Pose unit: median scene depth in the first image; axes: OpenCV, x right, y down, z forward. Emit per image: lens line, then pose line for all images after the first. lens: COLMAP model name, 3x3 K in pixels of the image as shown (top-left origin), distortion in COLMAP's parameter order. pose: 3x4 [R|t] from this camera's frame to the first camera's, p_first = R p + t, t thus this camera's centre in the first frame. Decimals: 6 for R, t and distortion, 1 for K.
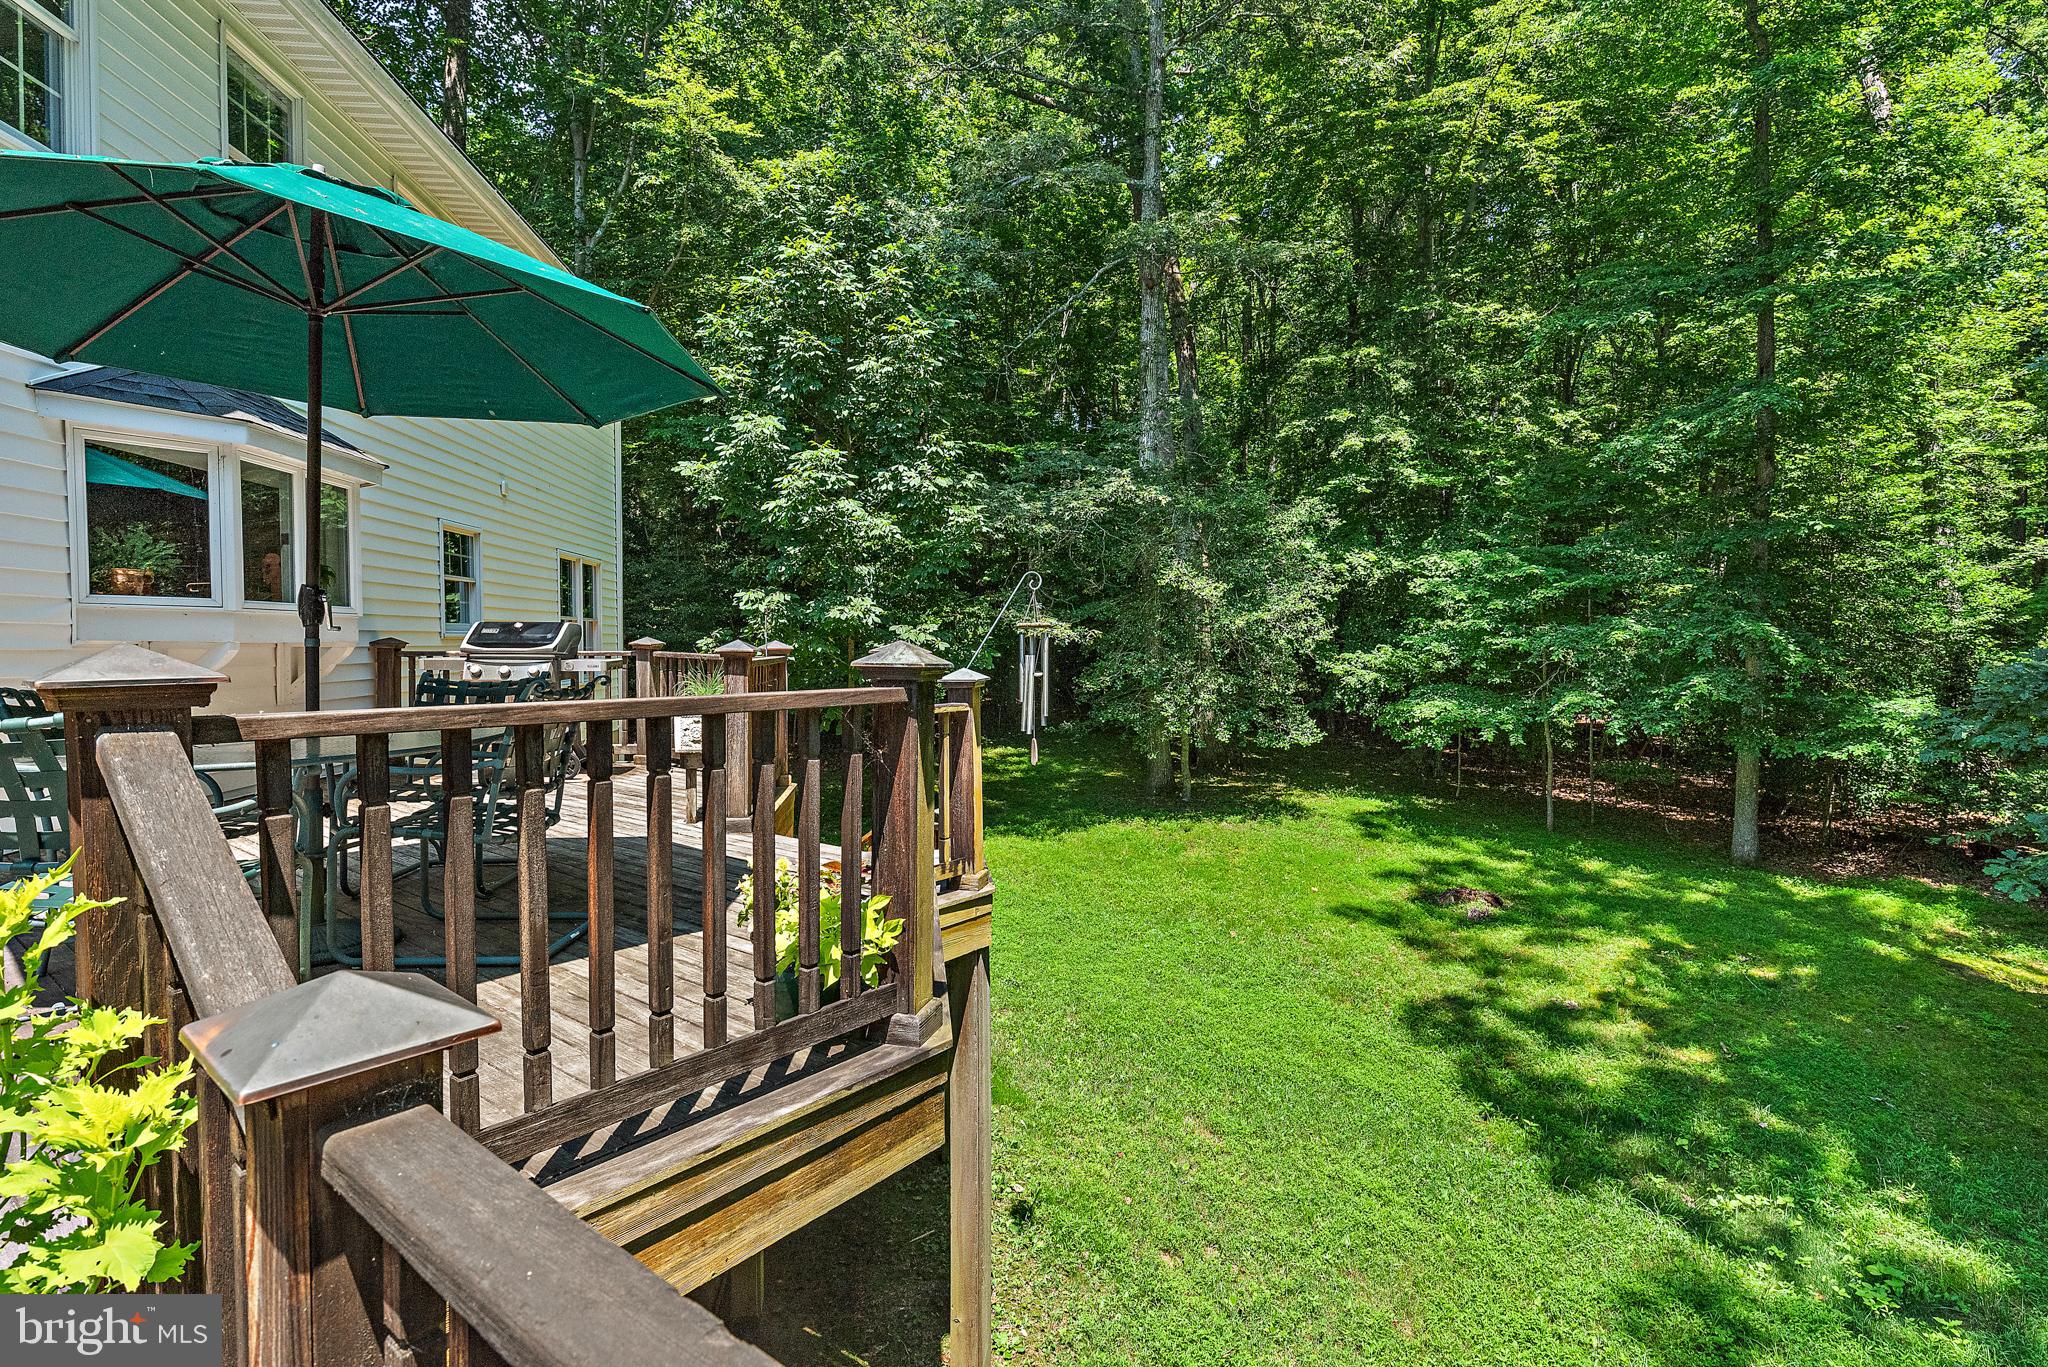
lens RADIAL K [[1013.4, 0, 1018.0], [0, 1013.4, 682.1], [0, 0, 1]] dist [-0.002008, -0.000126]
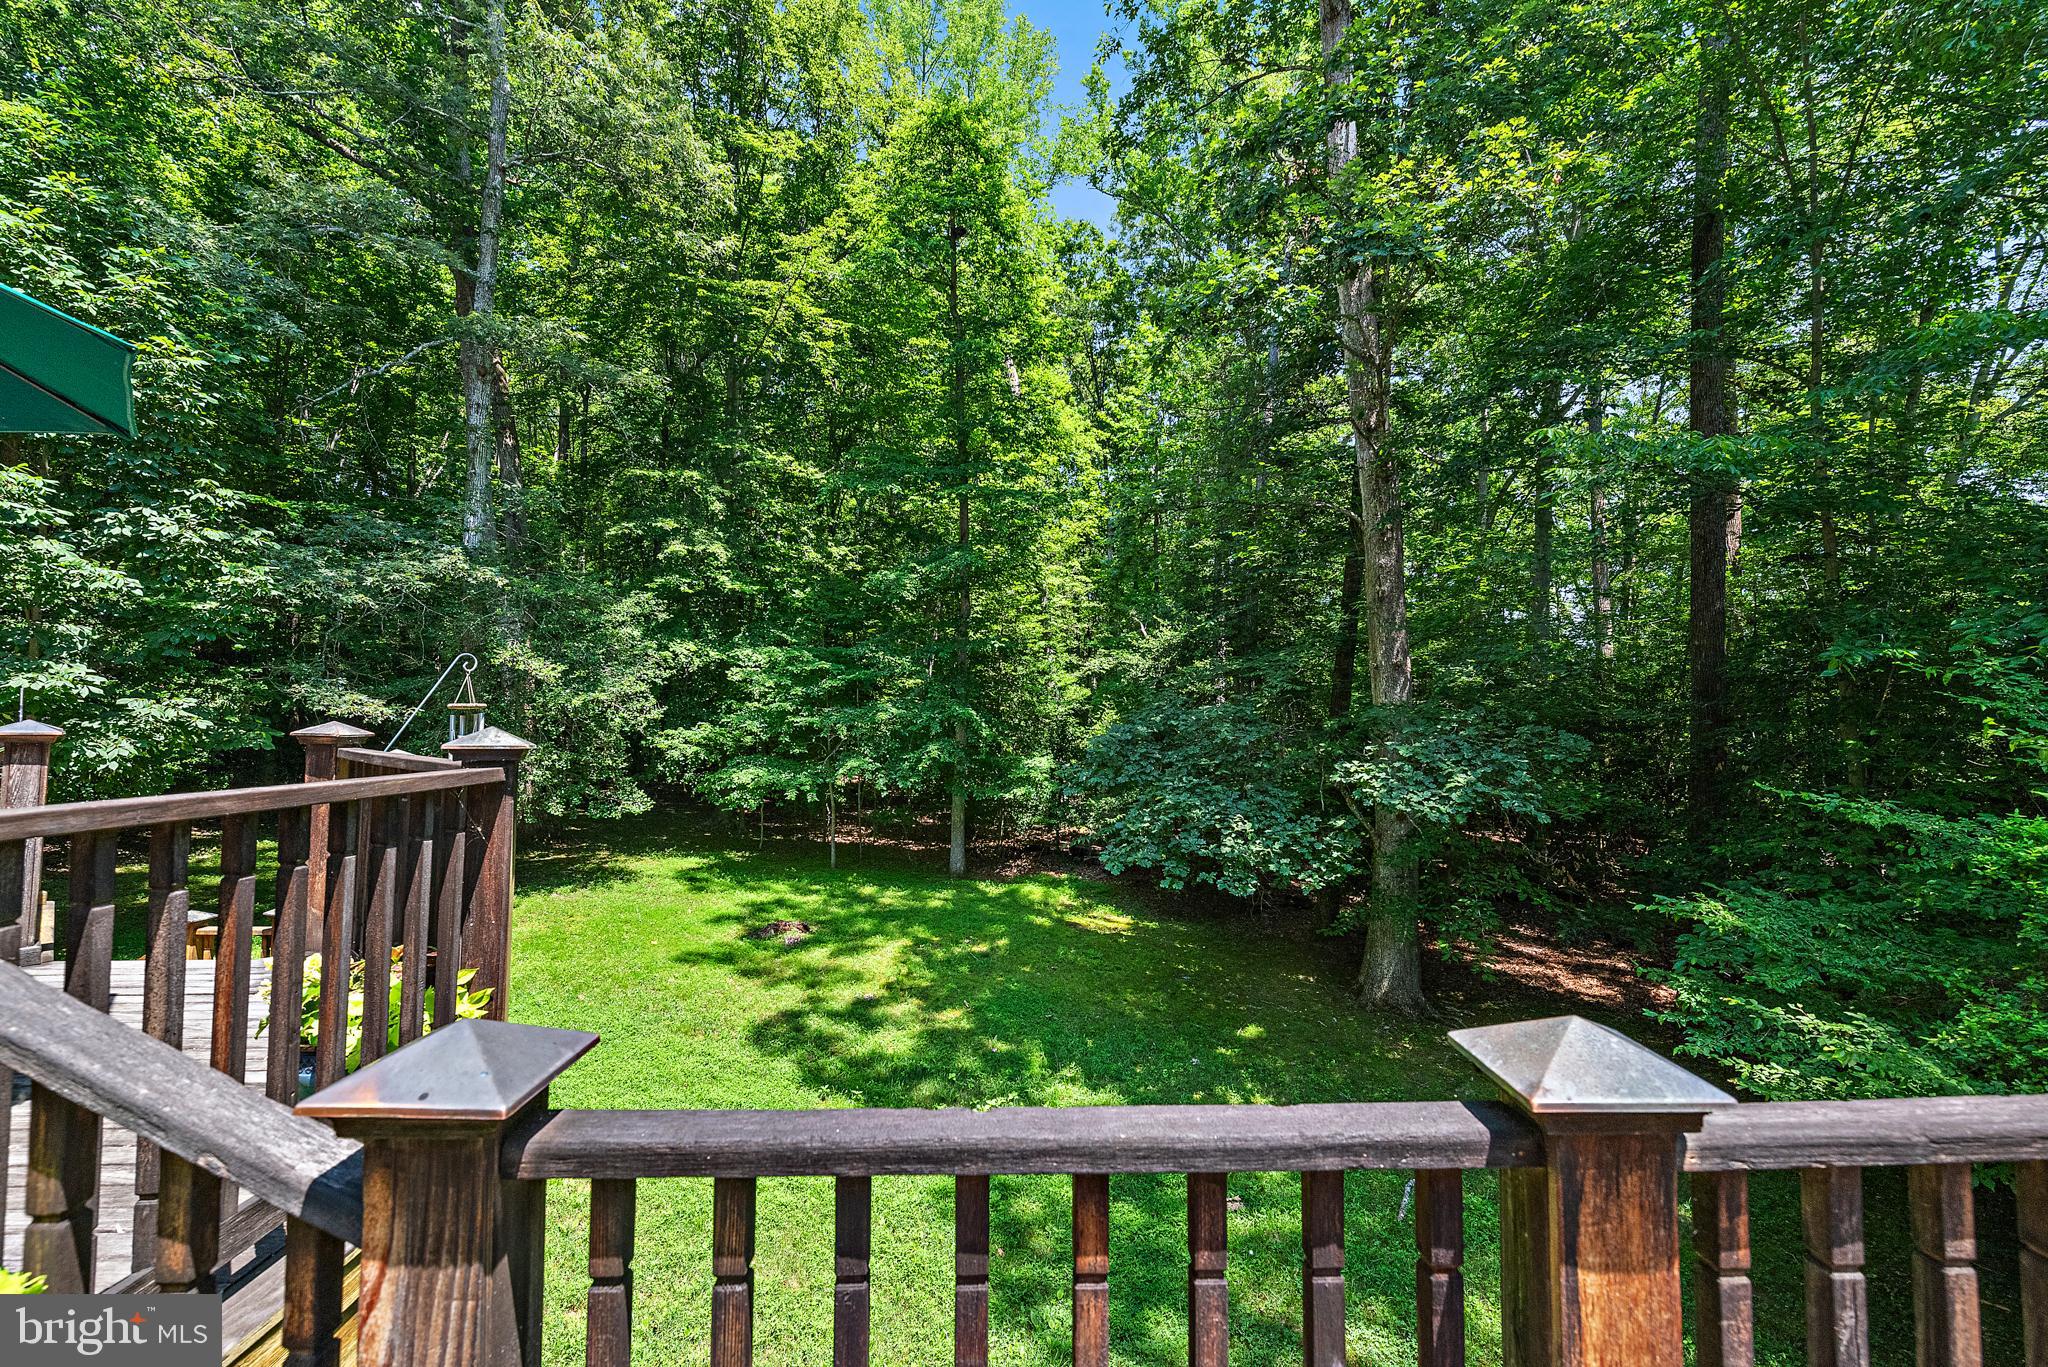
lens RADIAL K [[882.3, 0, 1025.0], [0, 882.3, 679.9], [0, 0, 1]] dist [0.000246, -0.000375]
pose [[0.748516, 0.032014, 0.662343, -0.045974], [0.024009, 0.996871, -0.075316, -0.000517], [-0.662681, 0.072277, 0.745405, -0.010768]]
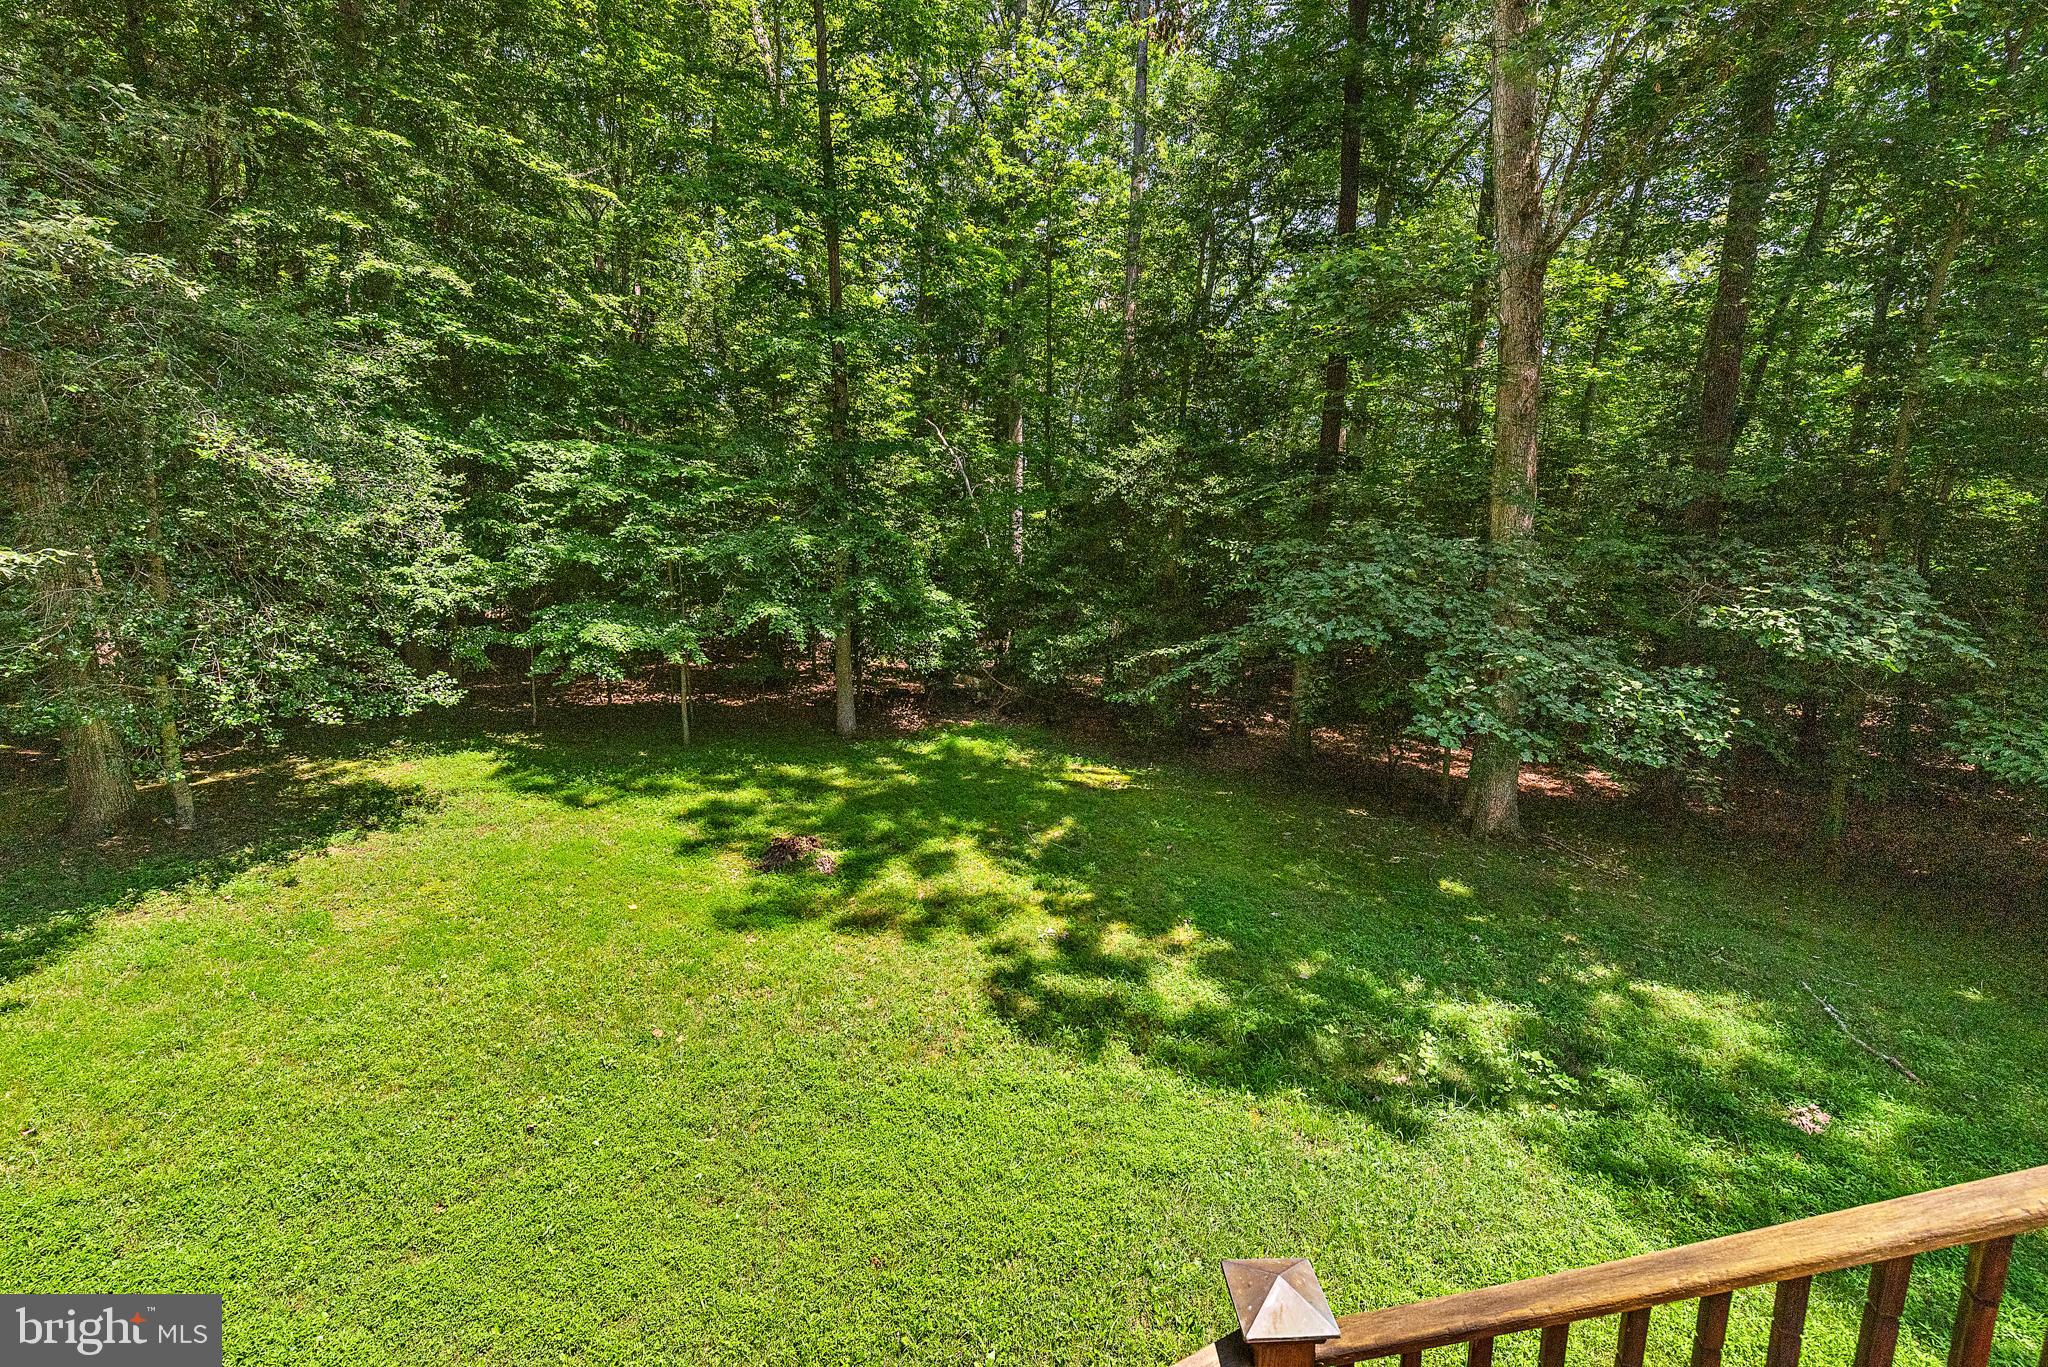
lens RADIAL K [[882.3, 0, 1024.8], [0, 882.3, 673.8], [0, 0, 1]] dist [0.000246, -0.000375]
pose [[0.356674, -0.152802, 0.921648, -0.150519], [0.033889, 0.988000, 0.150688, -0.042727], [-0.933614, -0.022513, 0.357572, 0.447078]]
